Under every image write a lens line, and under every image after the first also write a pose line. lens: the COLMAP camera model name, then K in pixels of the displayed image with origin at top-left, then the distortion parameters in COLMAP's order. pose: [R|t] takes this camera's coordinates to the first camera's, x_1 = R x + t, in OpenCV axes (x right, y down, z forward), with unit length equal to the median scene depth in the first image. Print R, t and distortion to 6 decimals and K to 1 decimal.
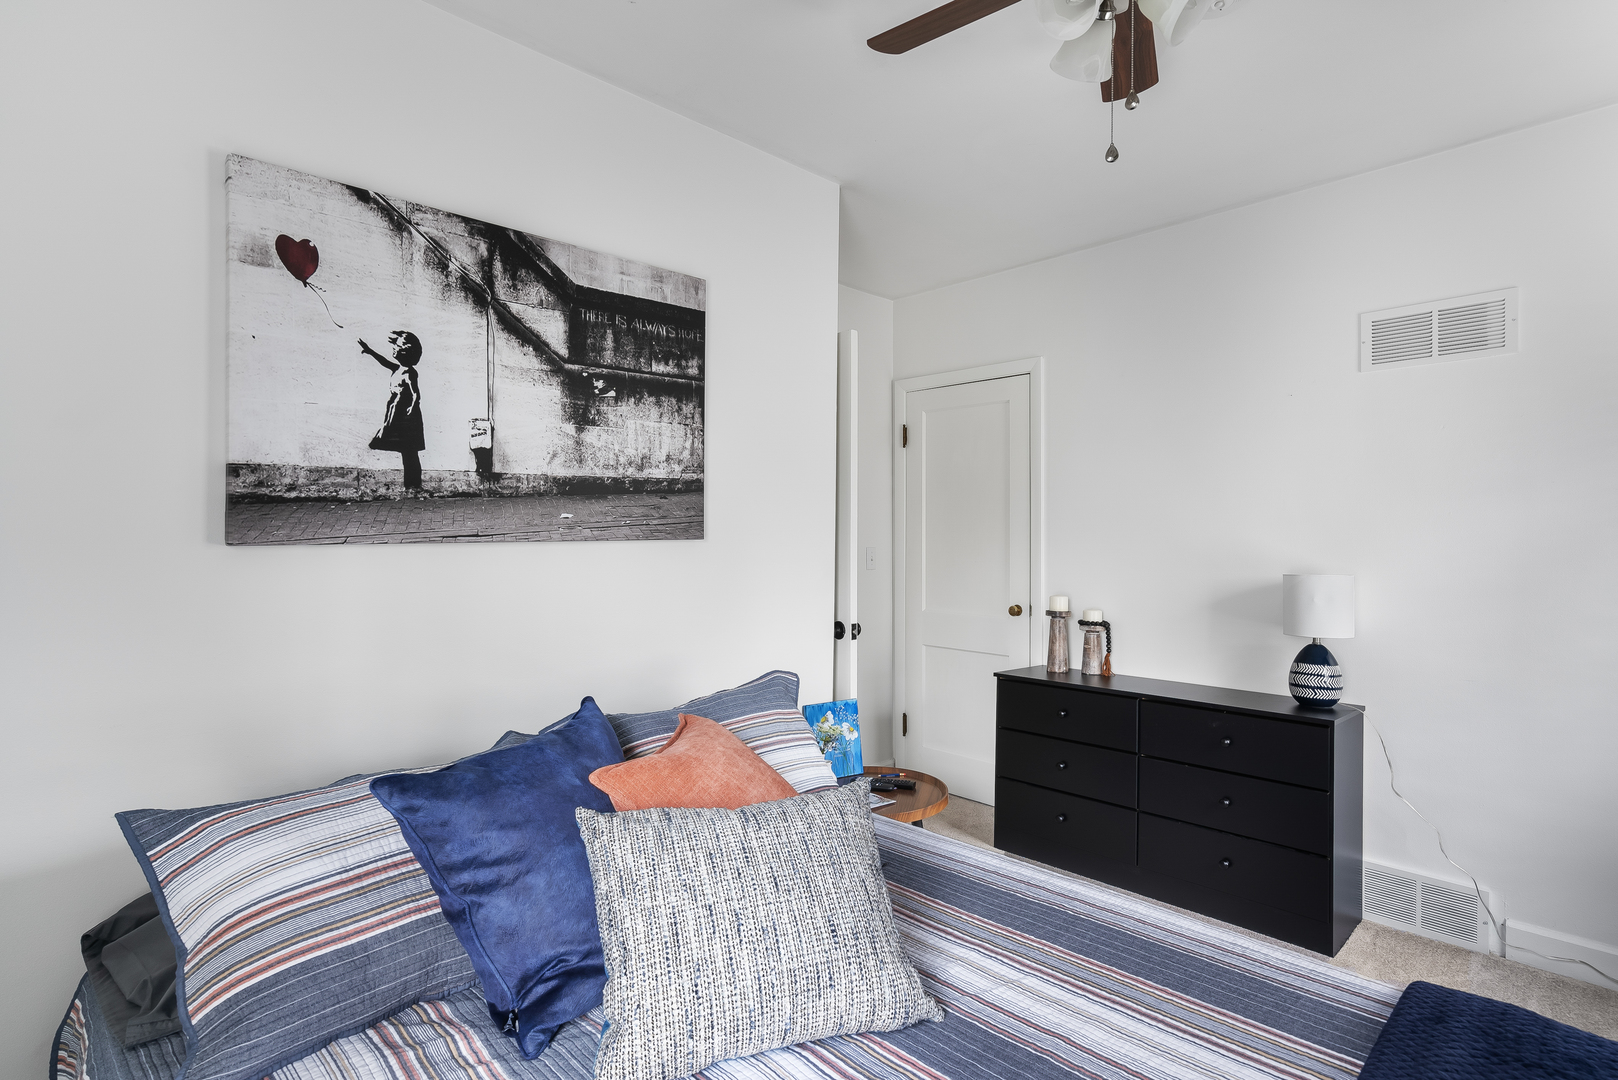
lens RADIAL K [[807.3, 0, 808.6], [0, 807.3, 540.2], [0, 0, 1]] dist [-0.001539, 0.000182]
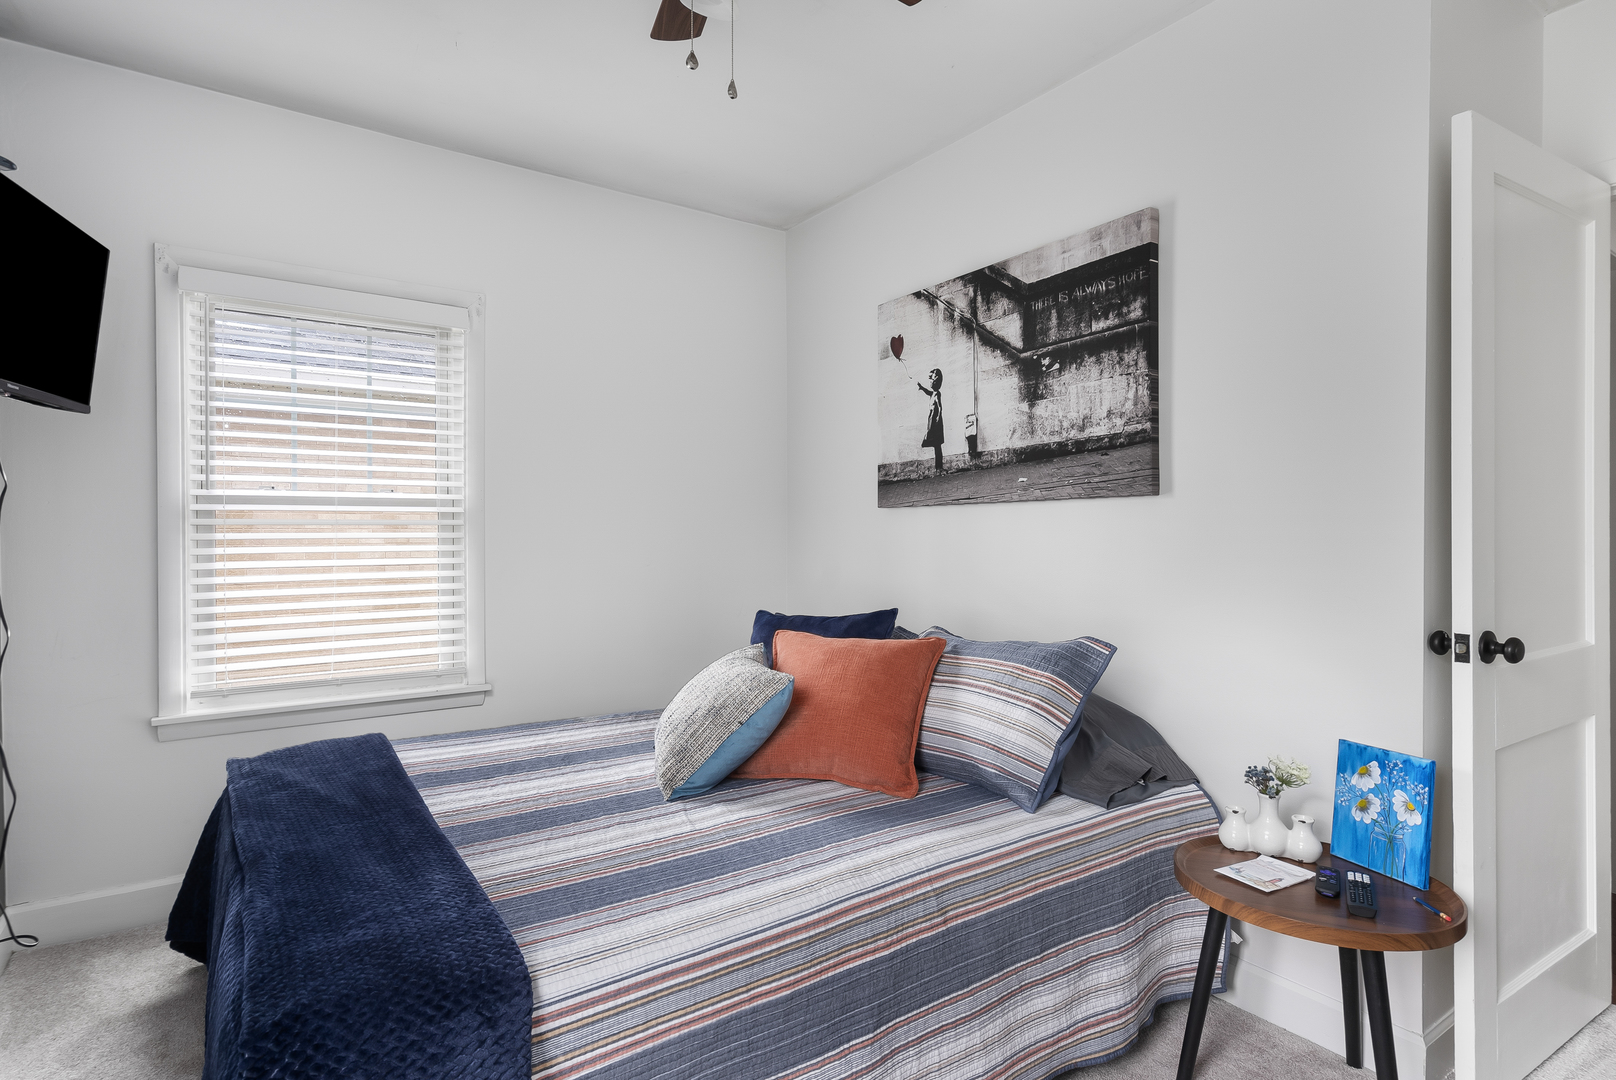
lens RADIAL K [[839.7, 0, 805.3], [0, 839.7, 531.9], [0, 0, 1]] dist [-0.005531, -0.000416]
pose [[-0.179322, 0.003327, -0.983785, 0.983138], [-0.004725, 0.999980, 0.004243, 0.043395], [0.983779, 0.005409, -0.179303, 0.900663]]
